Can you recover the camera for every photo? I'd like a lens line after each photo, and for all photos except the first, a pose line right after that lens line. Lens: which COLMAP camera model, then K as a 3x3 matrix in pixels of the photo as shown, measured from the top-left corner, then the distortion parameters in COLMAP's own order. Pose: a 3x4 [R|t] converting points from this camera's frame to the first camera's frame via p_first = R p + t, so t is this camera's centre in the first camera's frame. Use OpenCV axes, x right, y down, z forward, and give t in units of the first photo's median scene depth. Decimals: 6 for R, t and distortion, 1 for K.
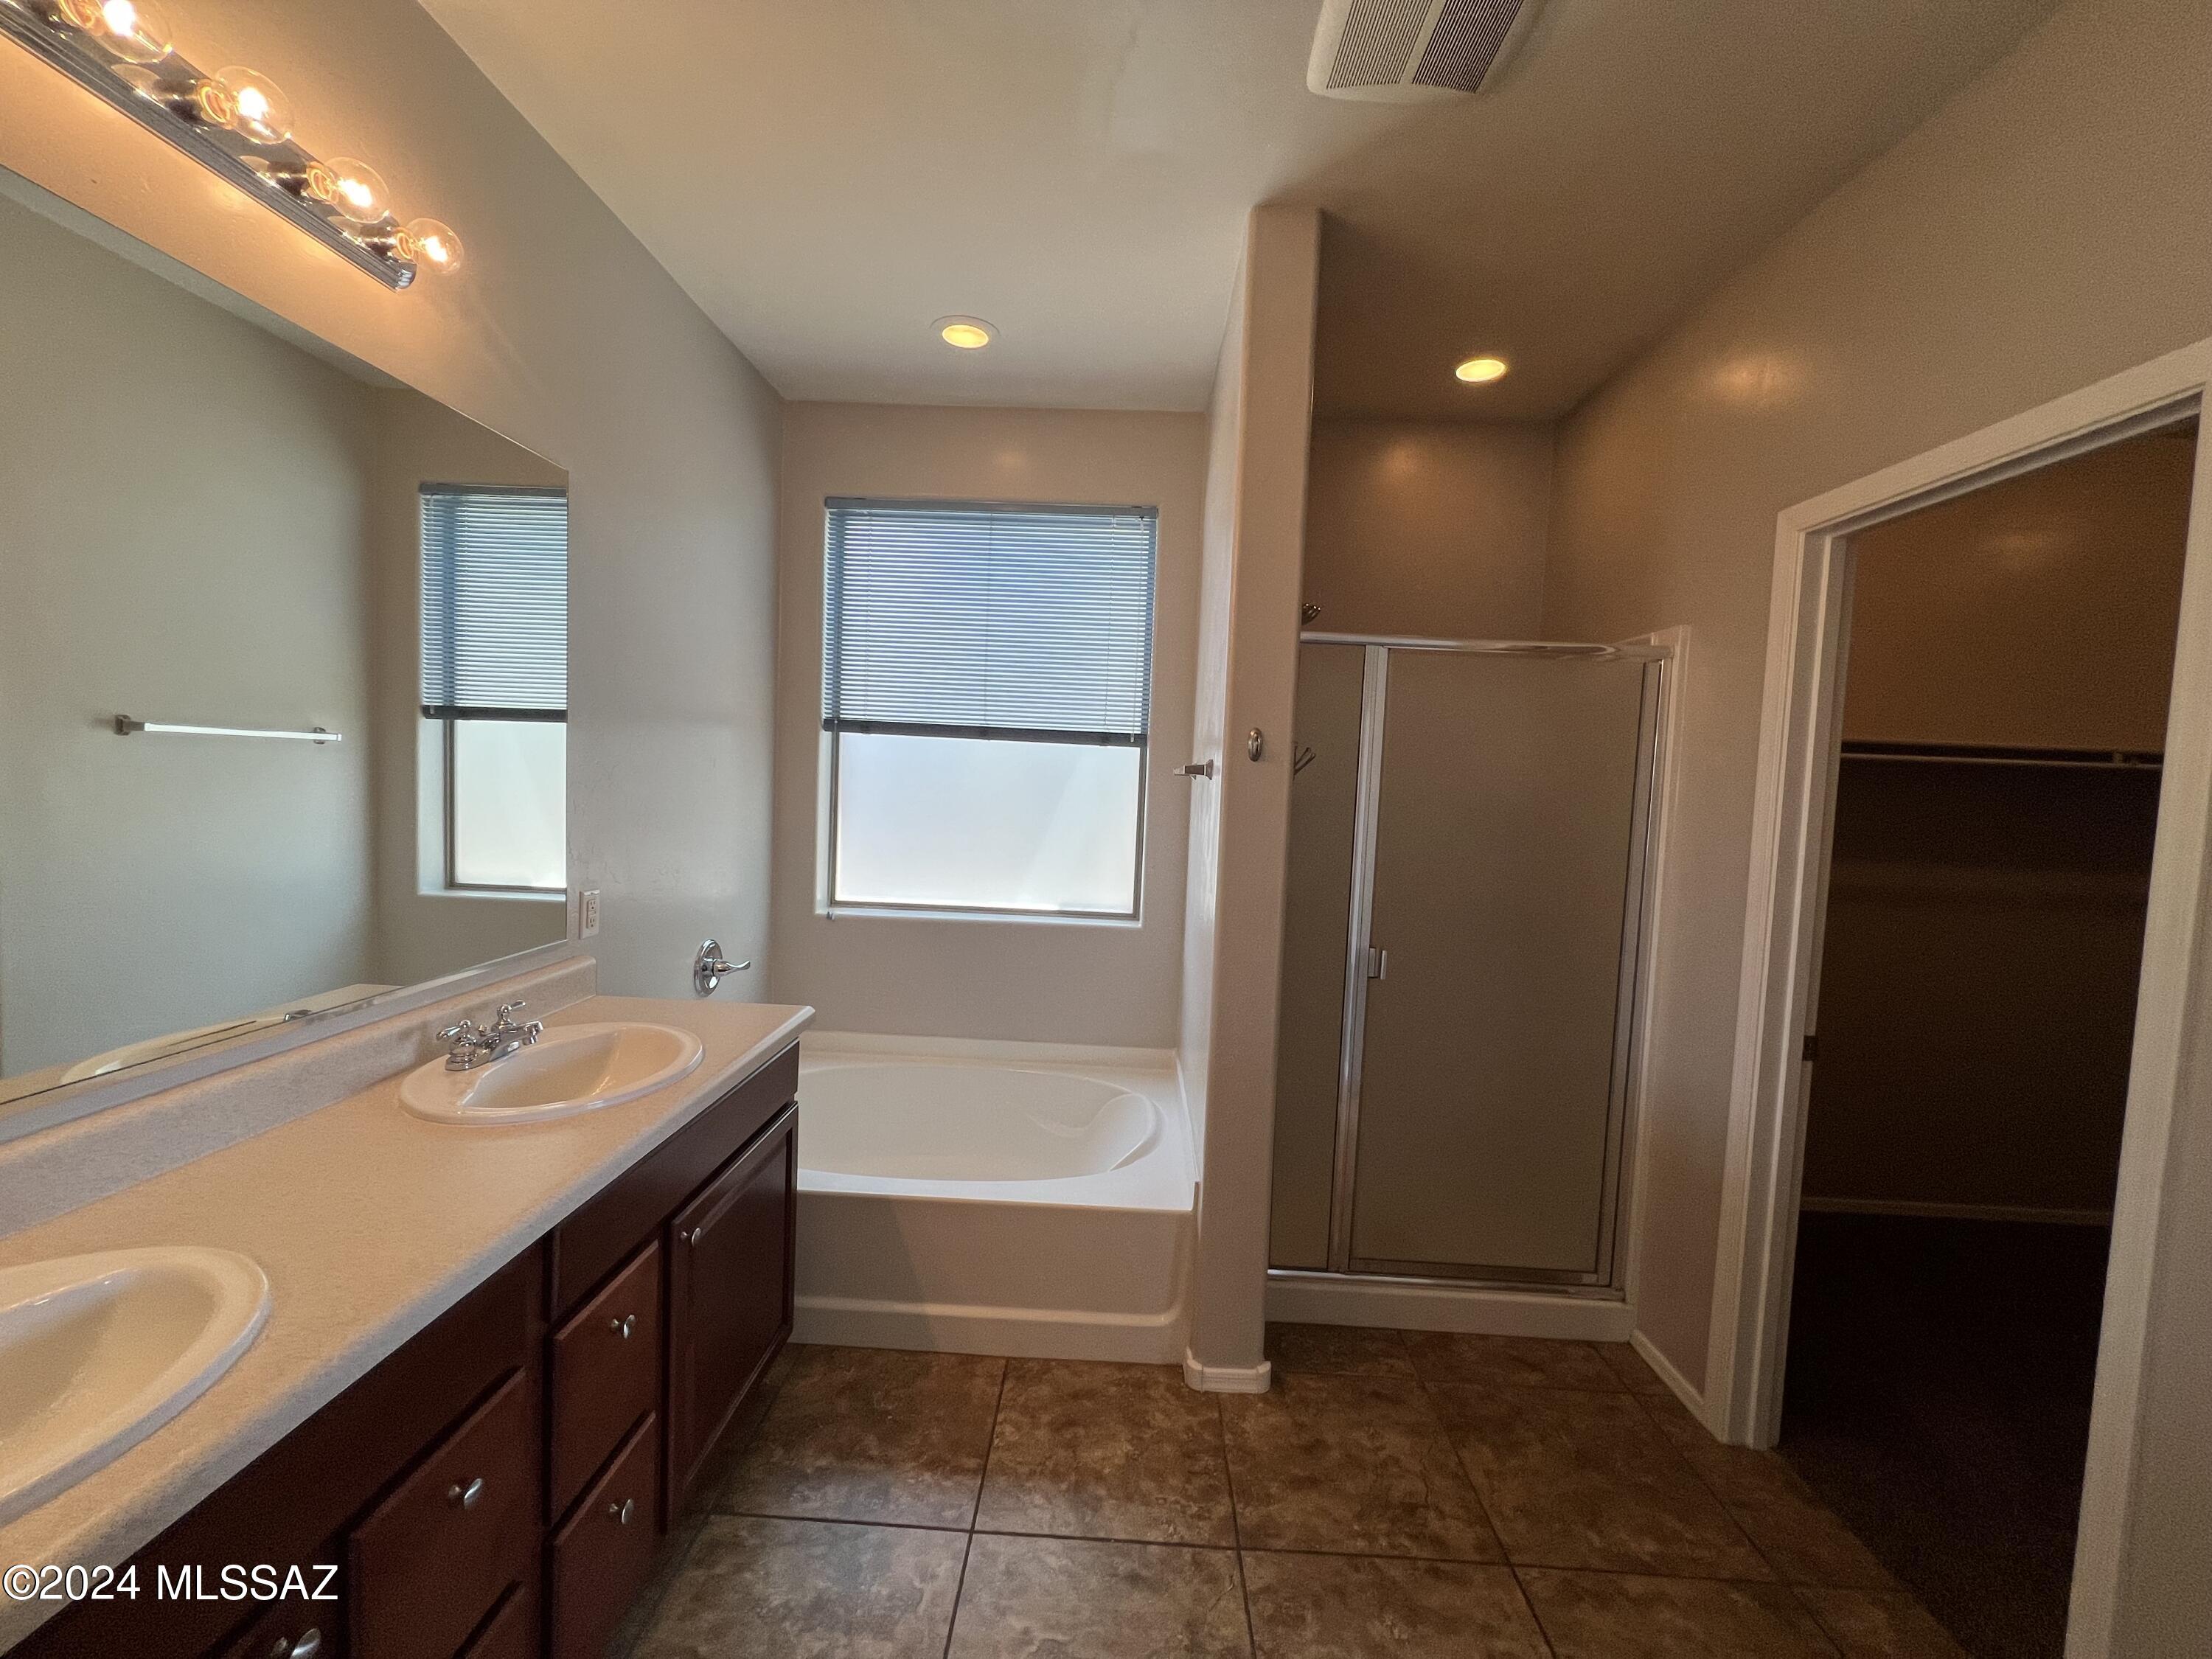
lens RADIAL K [[886.9, 0, 1103.9], [0, 886.9, 827.2], [0, 0, 1]] dist [-0.002563, 0.000811]
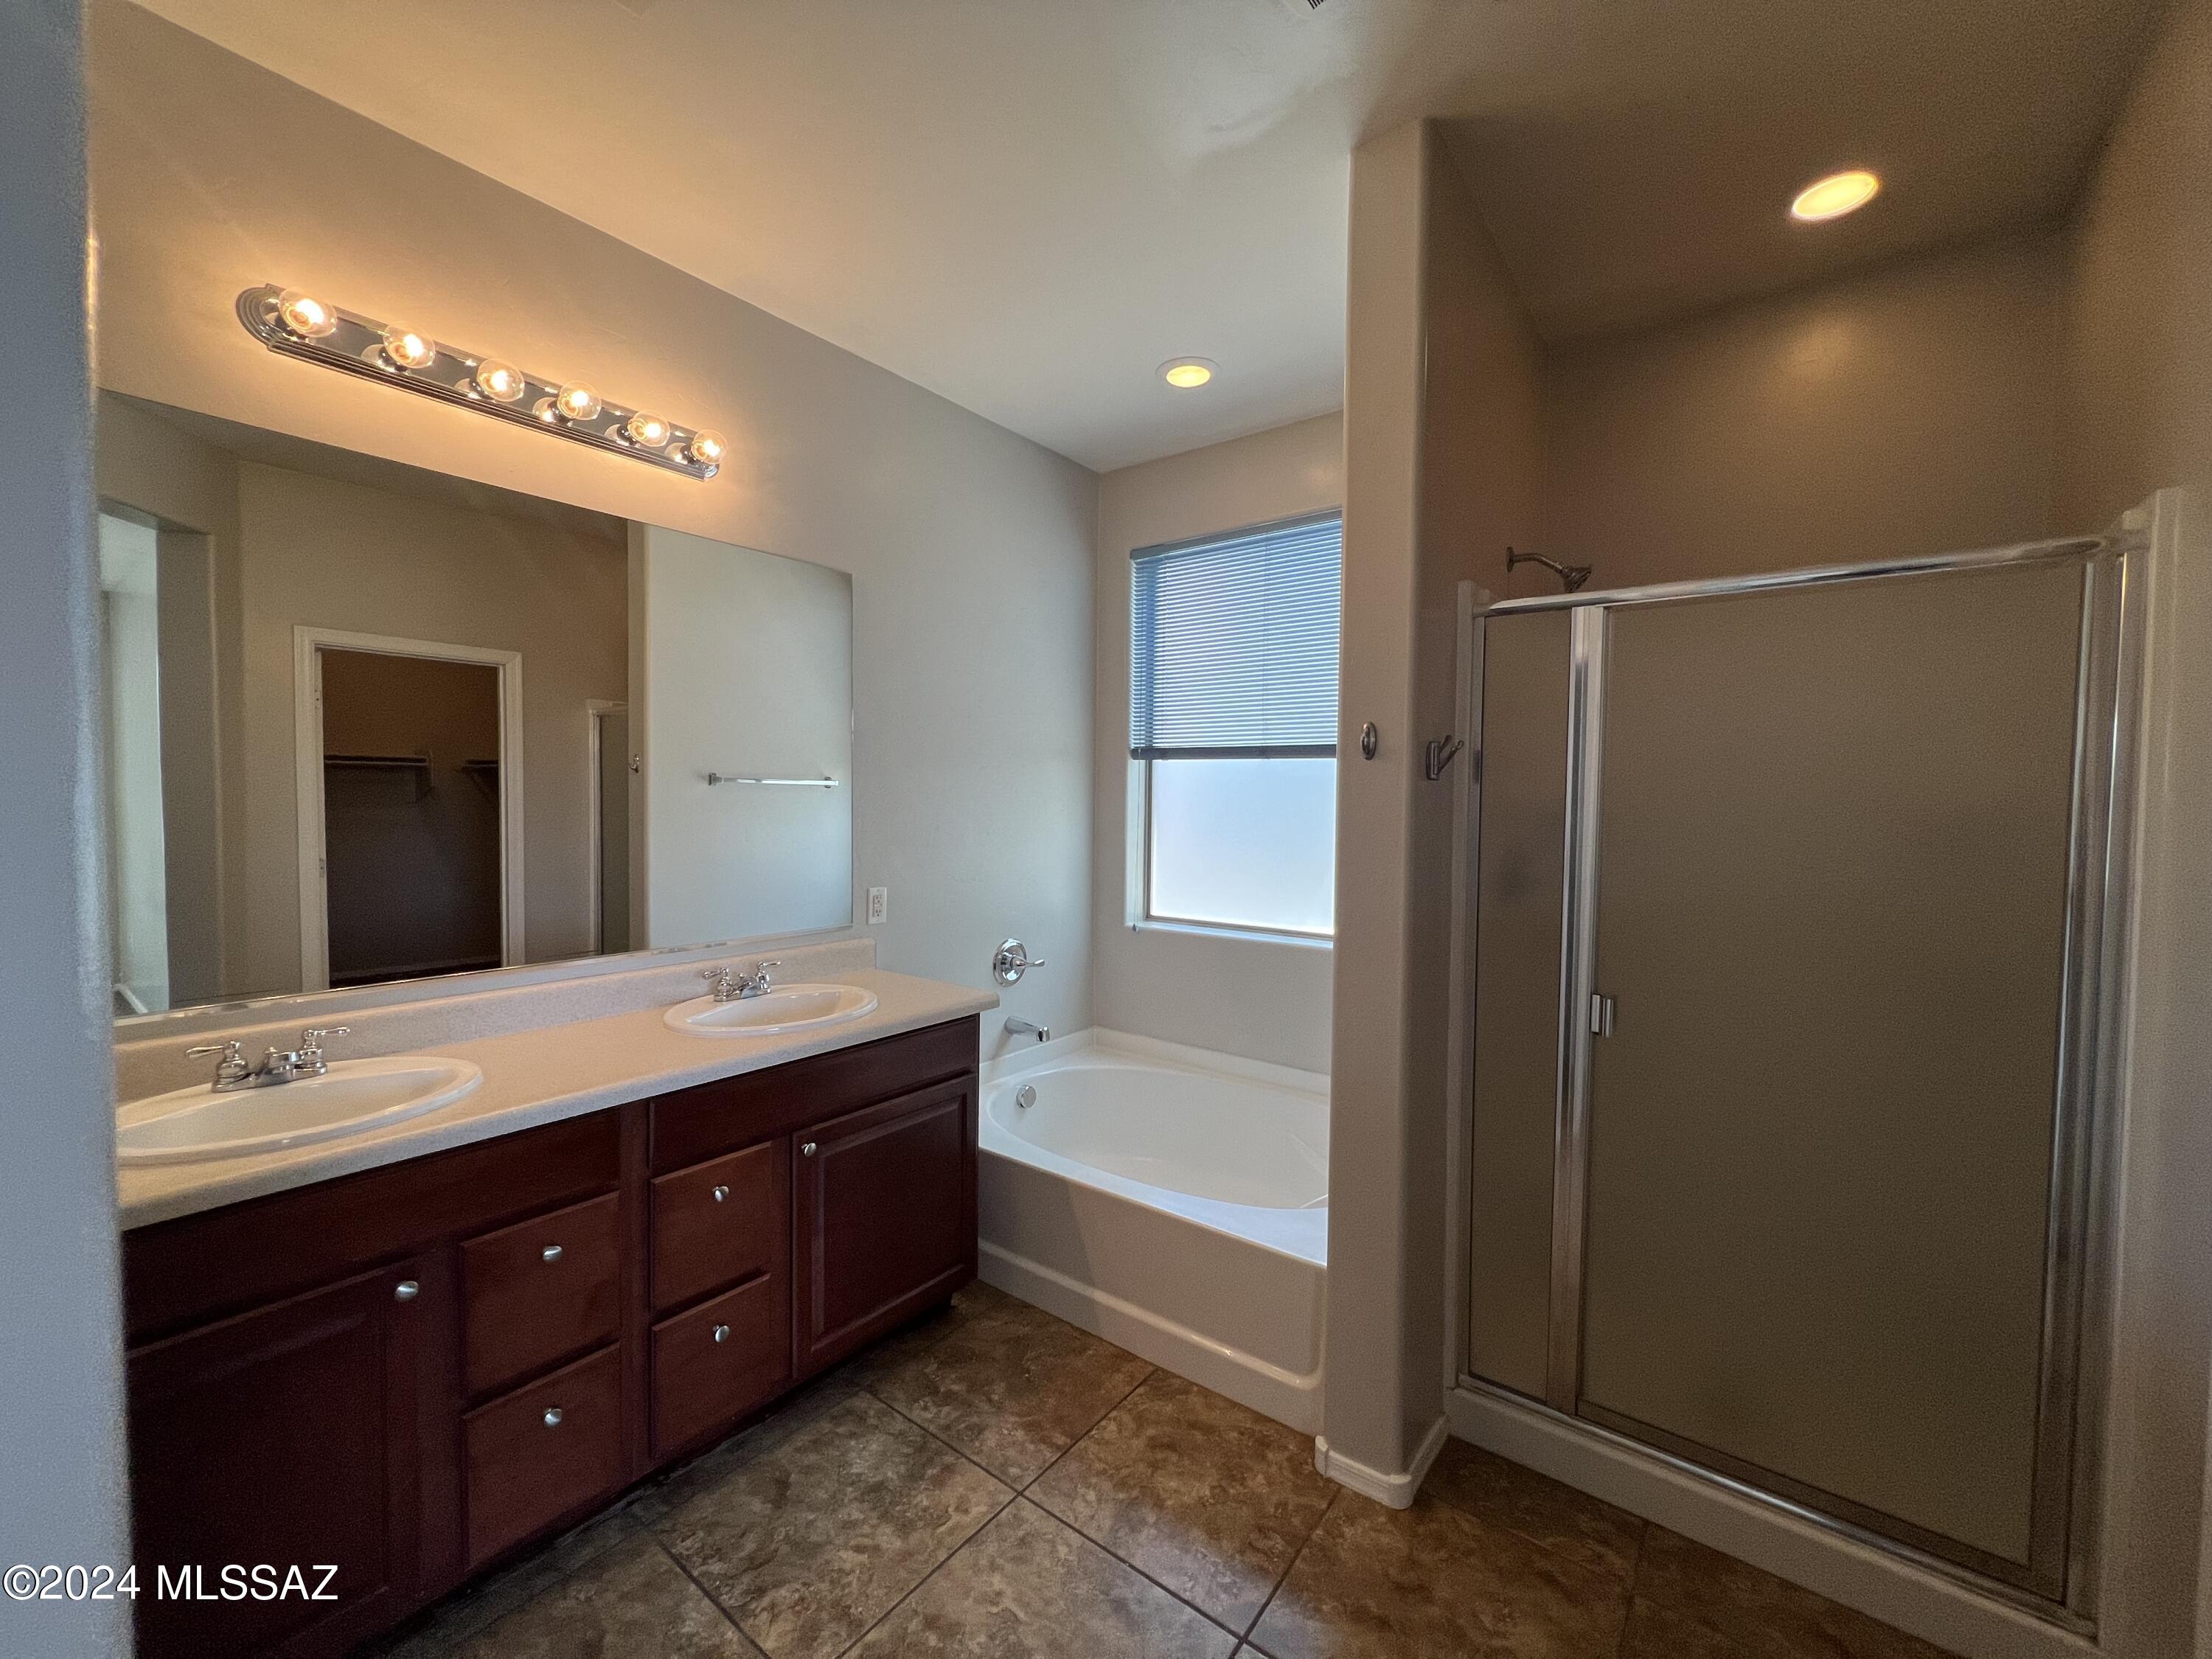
lens RADIAL K [[886.9, 0, 1103.9], [0, 886.9, 827.2], [0, 0, 1]] dist [-0.002563, 0.000811]
pose [[0.811813, -0.012697, -0.583779, 0.459609], [-0.012030, 0.999188, -0.038462, 0.028773], [0.583793, 0.038247, 0.811001, 0.134695]]
